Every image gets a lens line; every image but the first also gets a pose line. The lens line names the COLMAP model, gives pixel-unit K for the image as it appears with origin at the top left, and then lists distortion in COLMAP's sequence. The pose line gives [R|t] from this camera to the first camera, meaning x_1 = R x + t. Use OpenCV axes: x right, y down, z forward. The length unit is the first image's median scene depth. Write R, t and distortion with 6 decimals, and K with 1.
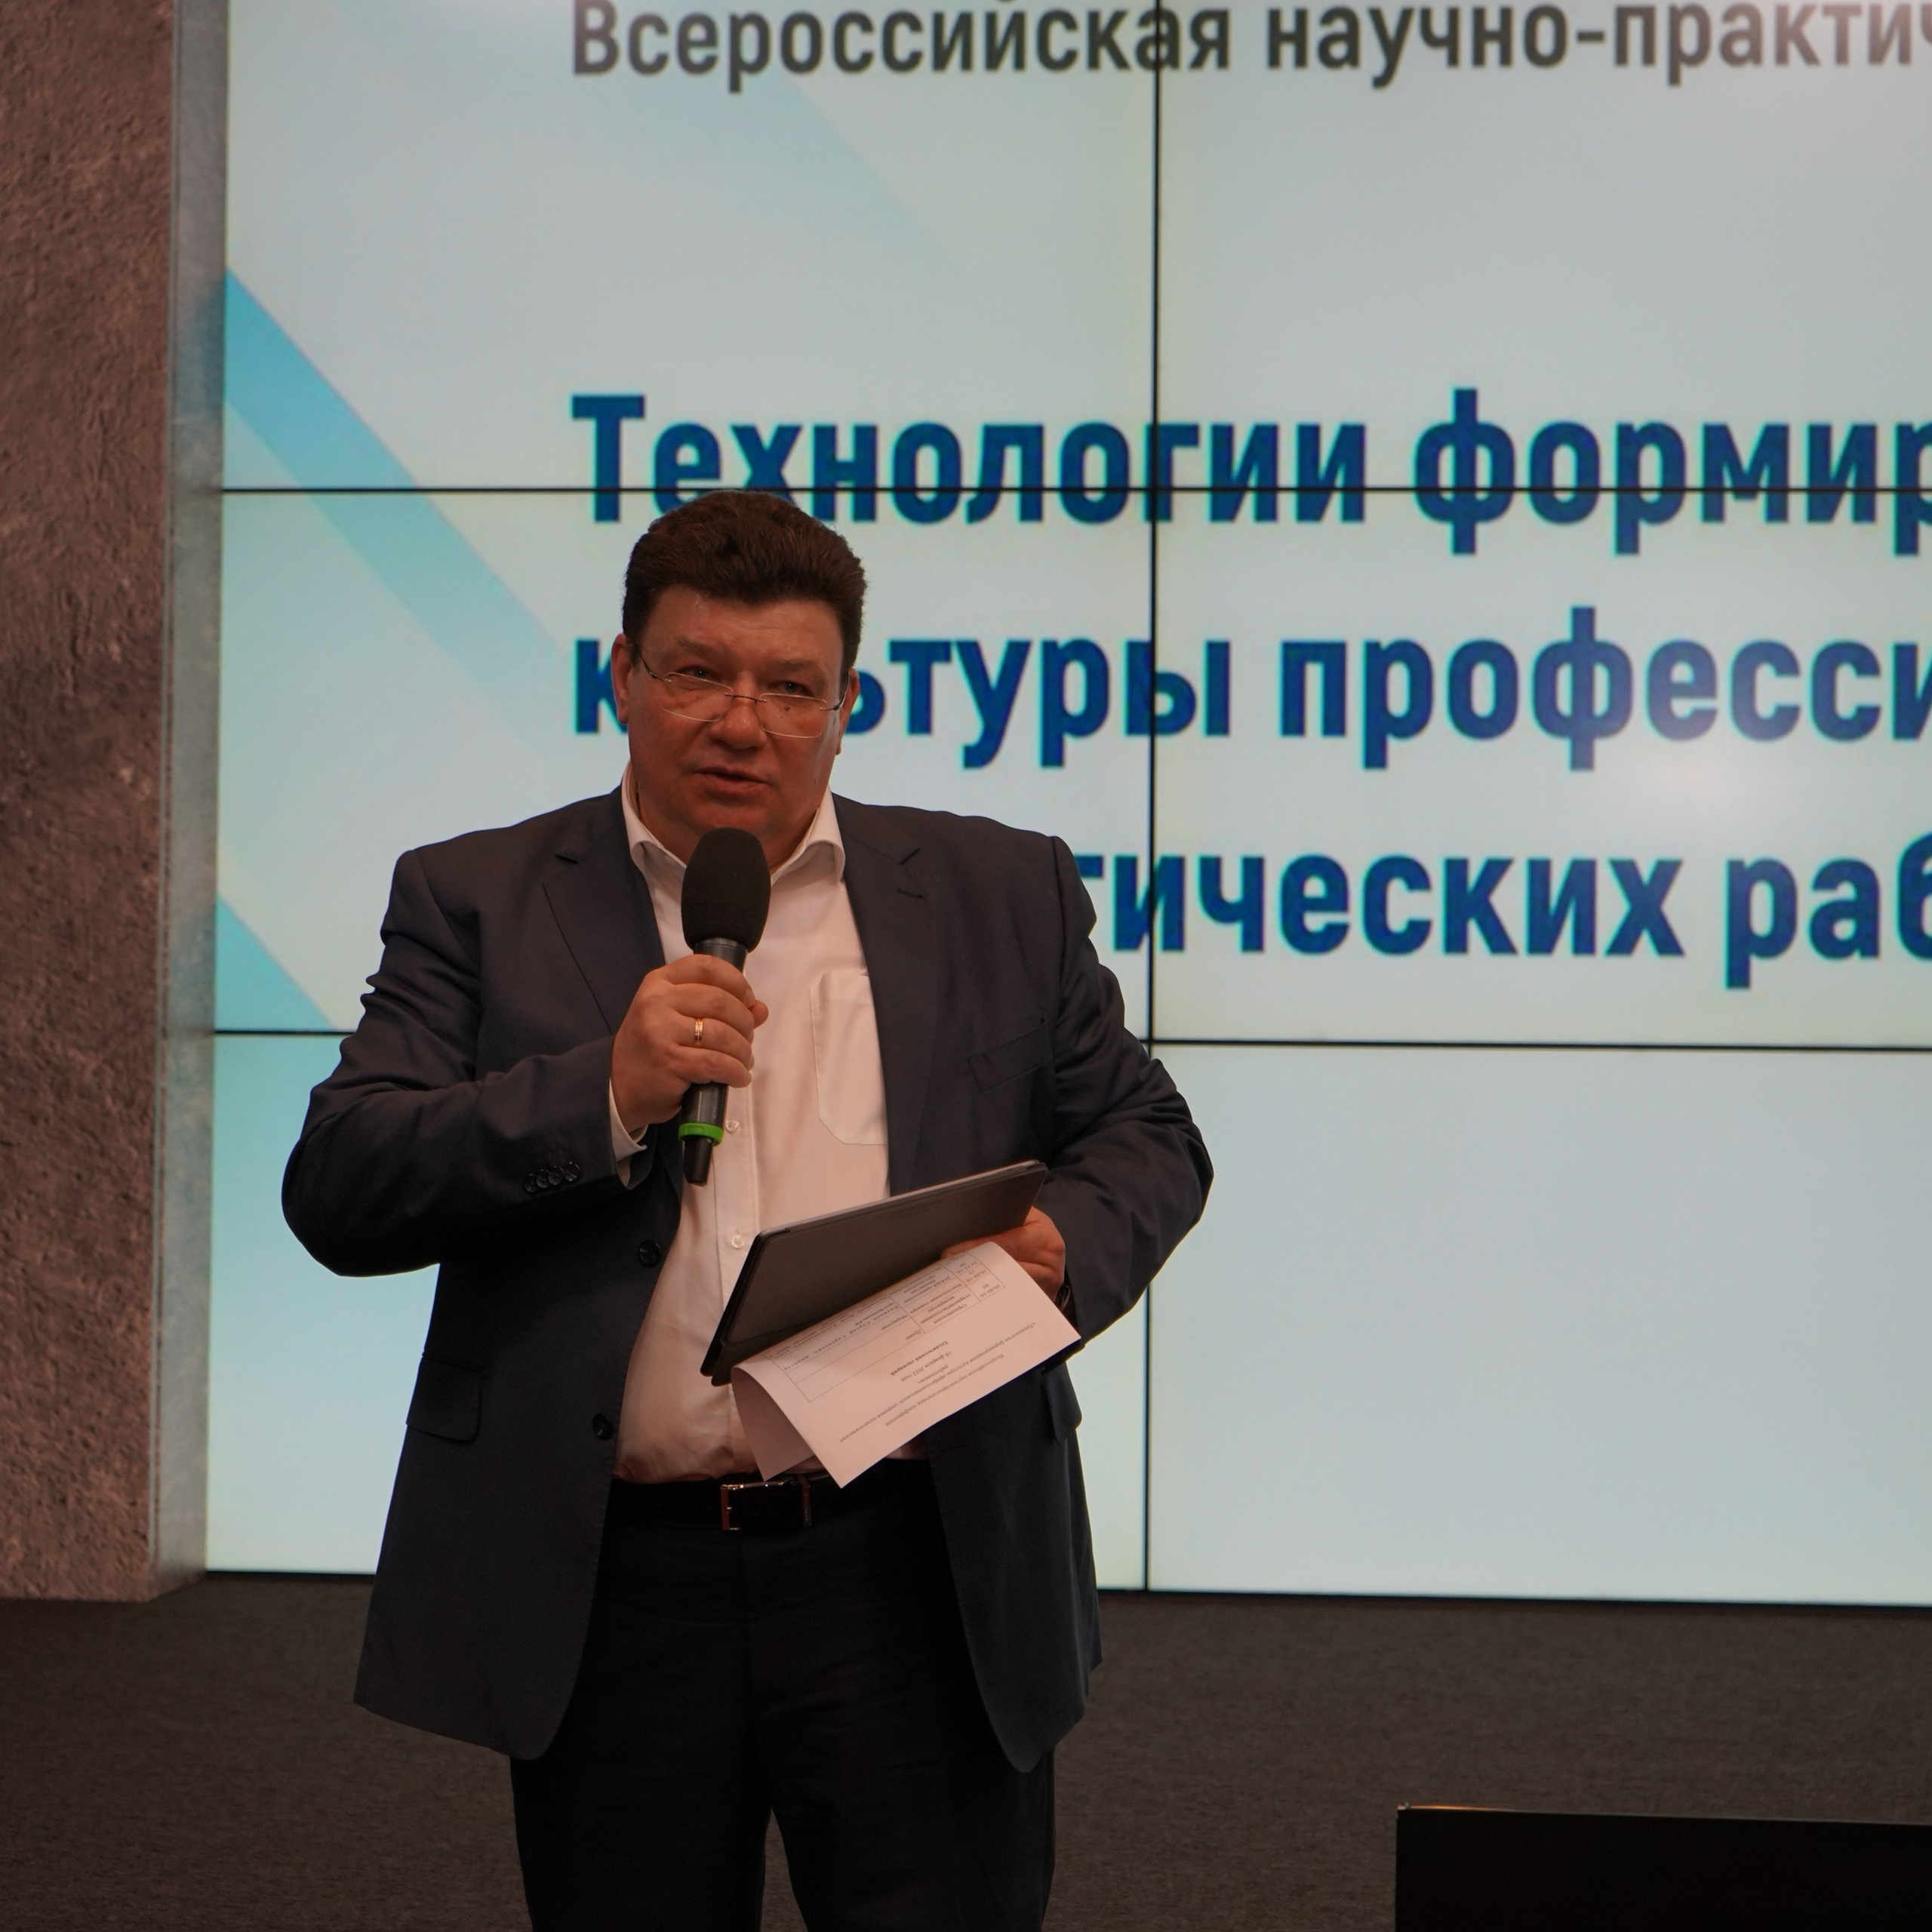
lens RADIAL K [[5346.1, 0, 966.1], [0, 5346.1, 972.4], [0, 0, 1]] dist [-0.057497, 0.000000]
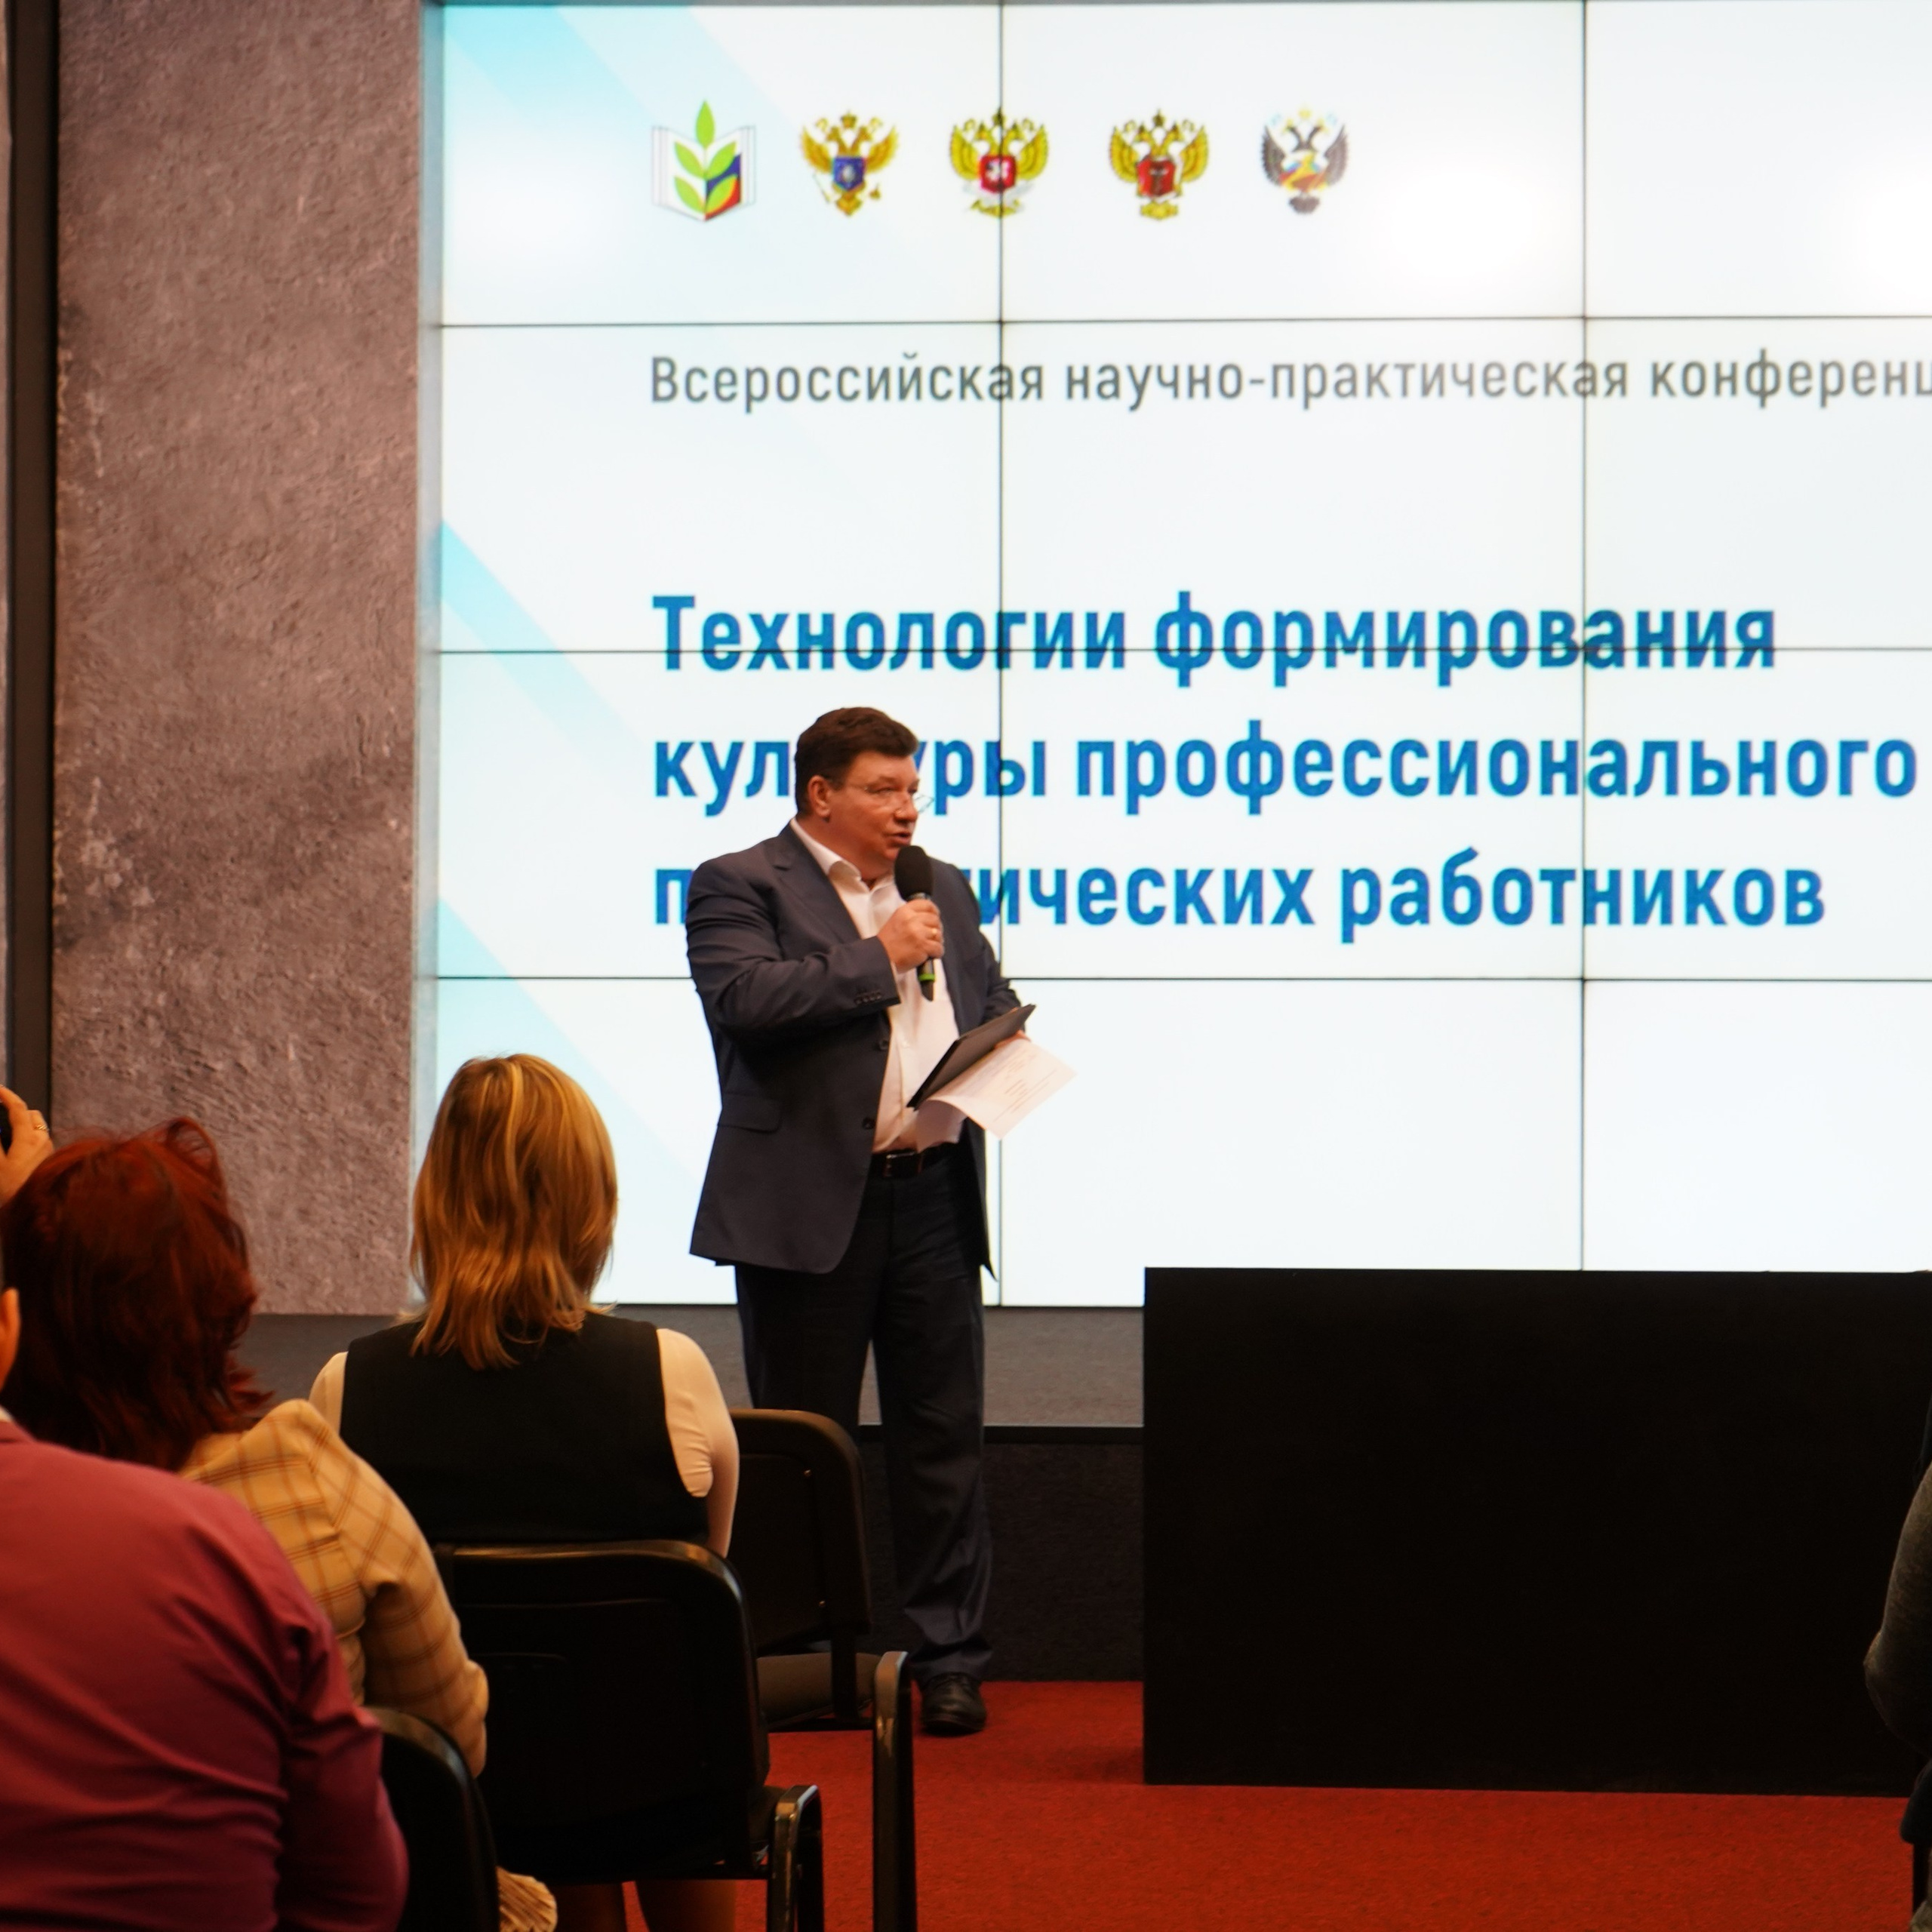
lens RADIAL K [[5346.1, 0, 965.9], [0, 5346.1, 961.8], [0, 0, 1]] dist [-0.057497, 0.000000]
pose [[0.998923, -0.007450, 0.045792, -0.053883], [0.007434, 0.999972, 0.000535, 0.006850], [-0.045794, -0.000194, 0.998951, -0.686759]]
